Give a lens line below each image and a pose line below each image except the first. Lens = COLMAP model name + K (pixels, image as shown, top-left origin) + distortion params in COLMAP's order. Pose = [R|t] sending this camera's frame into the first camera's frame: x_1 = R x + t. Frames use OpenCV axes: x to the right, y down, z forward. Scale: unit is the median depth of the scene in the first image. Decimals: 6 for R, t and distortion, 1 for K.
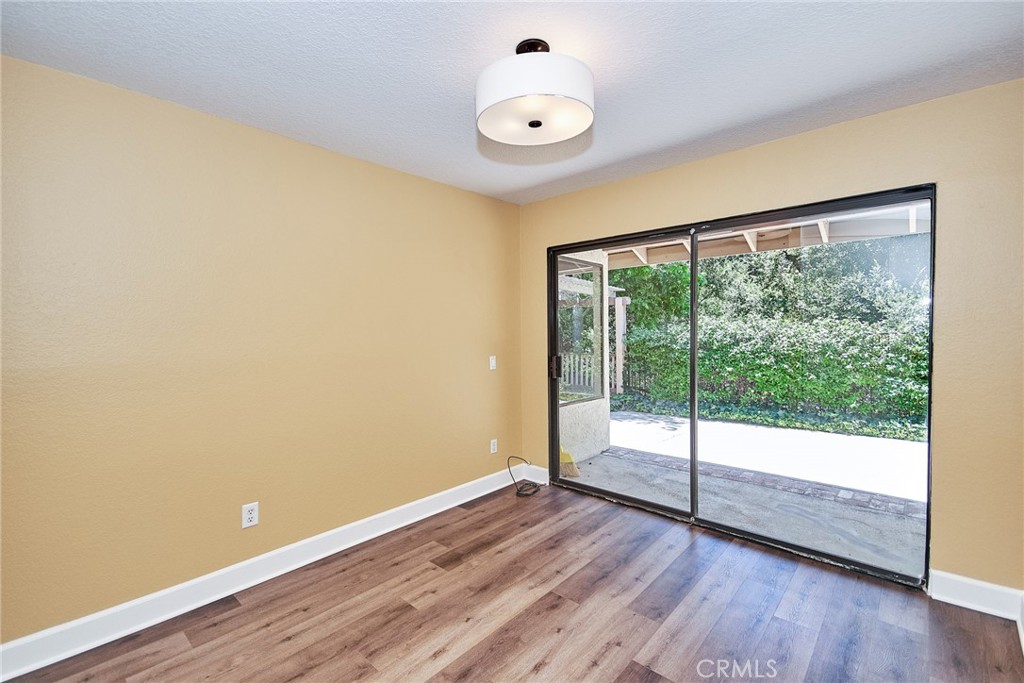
lens RADIAL K [[445.9, 0, 517.3], [0, 445.9, 340.6], [0, 0, 1]] dist [0.004137, -0.001240]
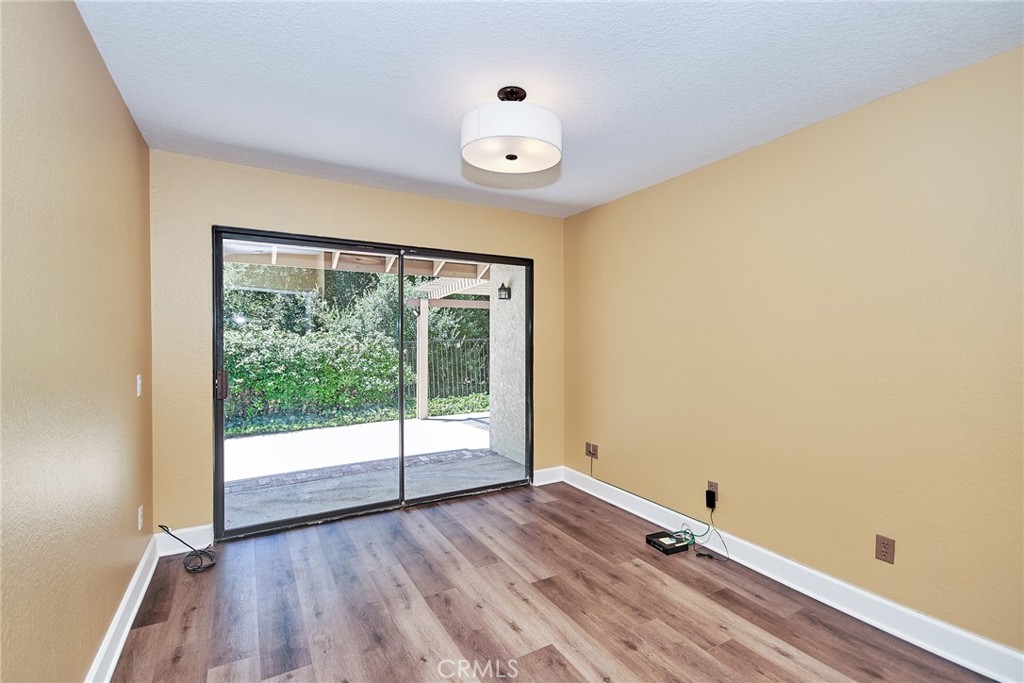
lens RADIAL K [[445.9, 0, 517.3], [0, 445.9, 340.6], [0, 0, 1]] dist [0.004137, -0.001240]
pose [[0.313209, 0.007024, 0.949658, -0.532106], [0.019226, 0.999721, -0.013735, 0.005486], [-0.949490, 0.022560, 0.312986, 0.316201]]
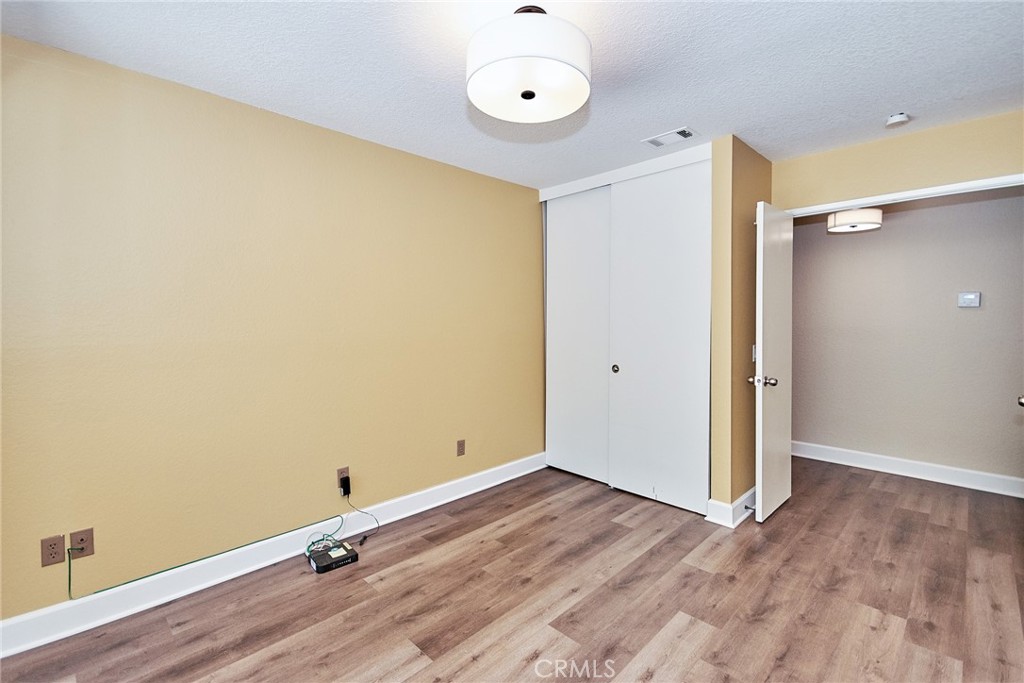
lens RADIAL K [[445.9, 0, 517.3], [0, 445.9, 340.6], [0, 0, 1]] dist [0.004137, -0.001240]
pose [[-0.997777, 0.010764, 0.065769, 0.012715], [0.015286, 0.997525, 0.068636, -0.008421], [-0.064868, 0.069489, -0.995471, 0.984133]]
